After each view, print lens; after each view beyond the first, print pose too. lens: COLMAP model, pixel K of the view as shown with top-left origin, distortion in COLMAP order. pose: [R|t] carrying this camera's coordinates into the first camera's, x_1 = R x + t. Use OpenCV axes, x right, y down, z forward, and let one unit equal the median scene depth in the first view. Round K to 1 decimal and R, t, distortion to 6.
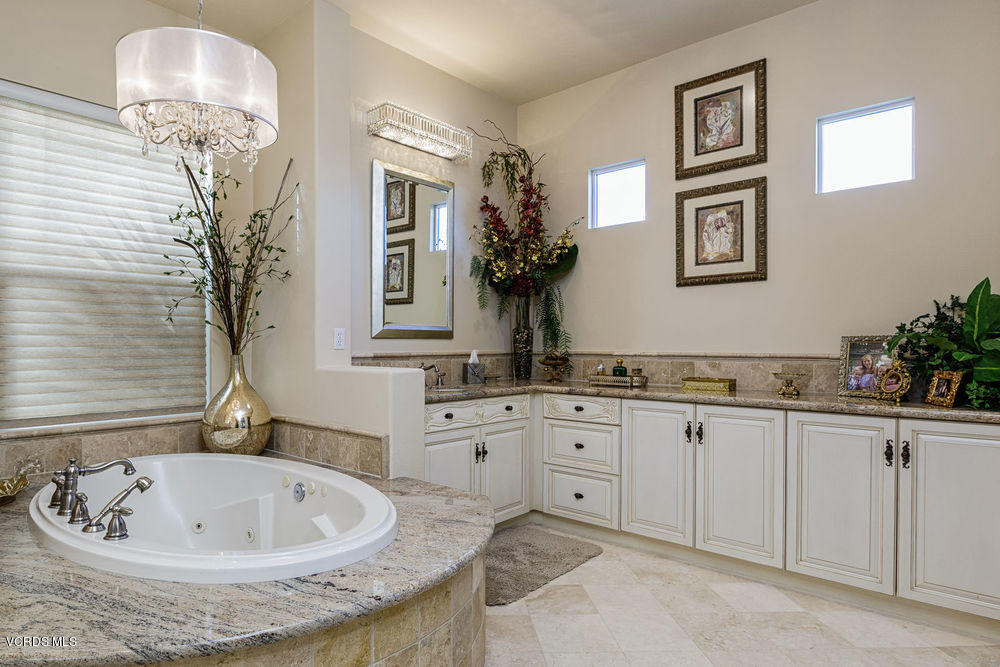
lens RADIAL K [[549.9, 0, 499.5], [0, 549.9, 350.3], [0, 0, 1]] dist [-0.041787, -0.000278]
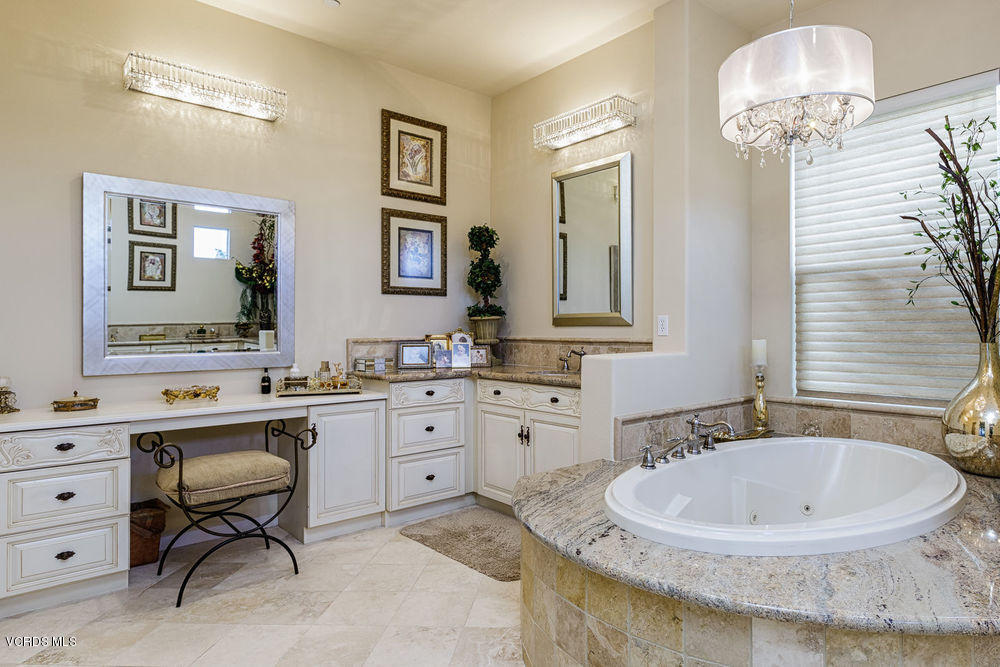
lens RADIAL K [[526.5, 0, 500.0], [0, 526.5, 333.5], [0, 0, 1]] dist [0.001719, 0.000072]
pose [[-0.096525, 0.007914, -0.995299, 0.373457], [-0.011044, 0.999898, 0.009022, -0.004220], [0.995269, 0.011863, -0.096427, 0.398790]]
